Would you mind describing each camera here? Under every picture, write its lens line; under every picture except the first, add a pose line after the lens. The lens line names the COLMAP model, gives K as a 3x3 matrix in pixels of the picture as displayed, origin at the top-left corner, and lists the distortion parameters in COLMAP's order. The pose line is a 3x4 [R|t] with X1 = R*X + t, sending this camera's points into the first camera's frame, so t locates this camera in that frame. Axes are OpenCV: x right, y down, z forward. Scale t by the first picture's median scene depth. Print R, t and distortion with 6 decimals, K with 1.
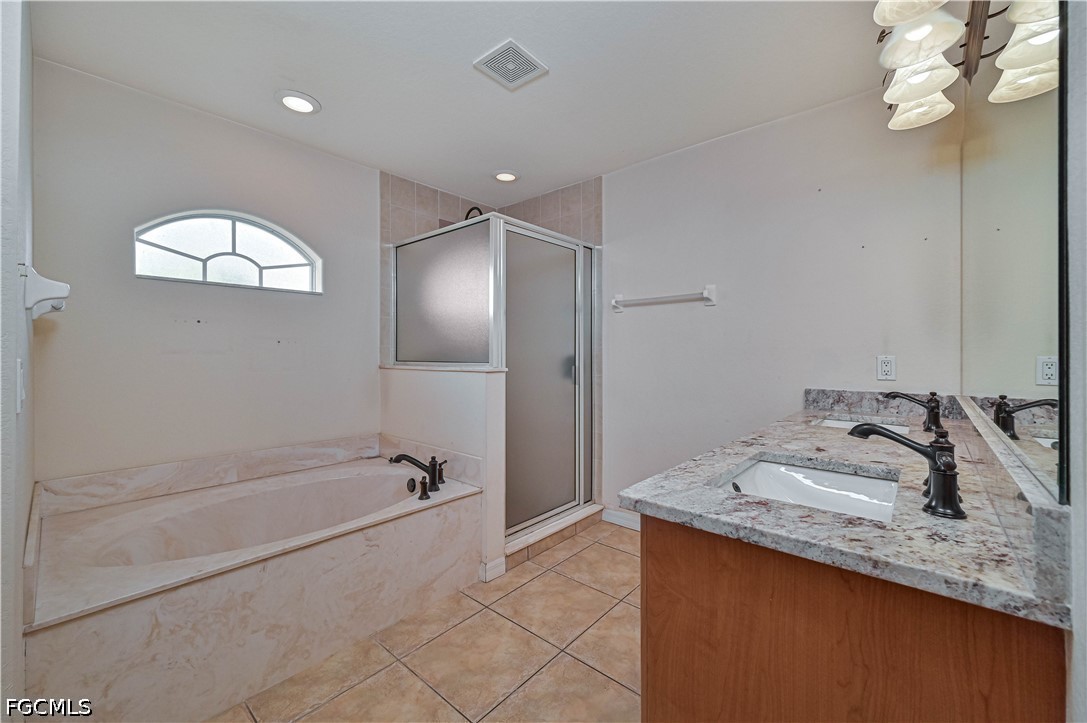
lens RADIAL K [[431.9, 0, 545.1], [0, 431.9, 355.9], [0, 0, 1]] dist [-0.011090, -0.000904]
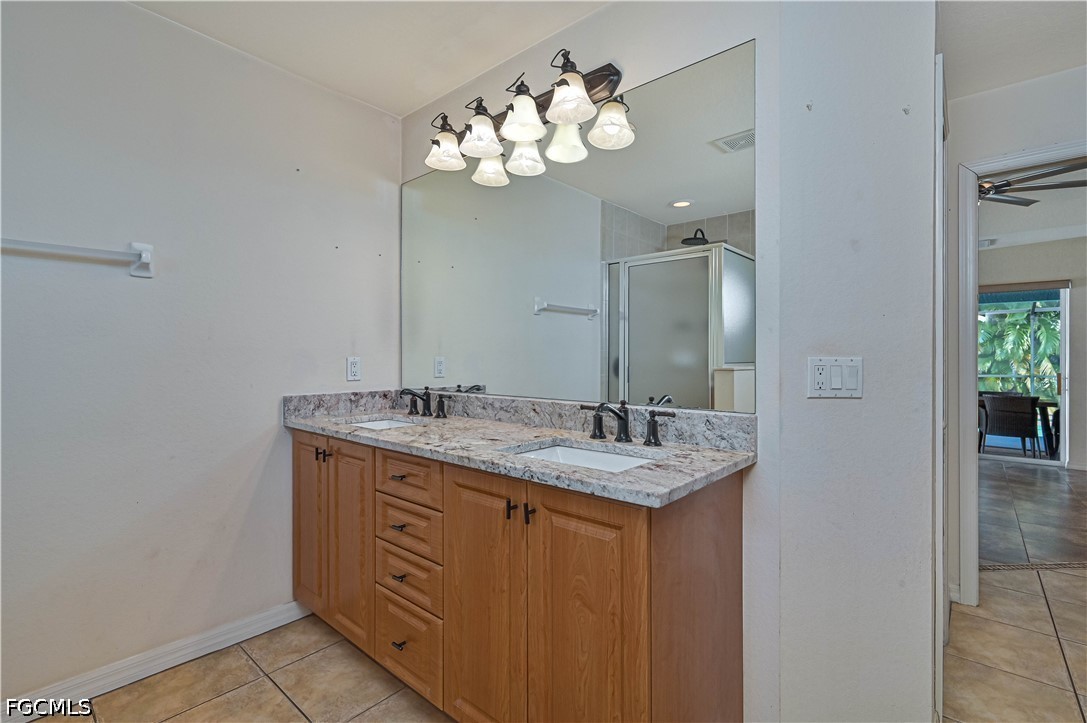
lens RADIAL K [[498.2, 0, 543.7], [0, 498.2, 358.4], [0, 0, 1]] dist [0.002177, 0.000241]
pose [[-0.004526, -0.004930, 0.999978, -0.411313], [0.004789, 0.999976, 0.004952, -0.001020], [-0.999978, 0.004812, -0.004502, 0.531582]]
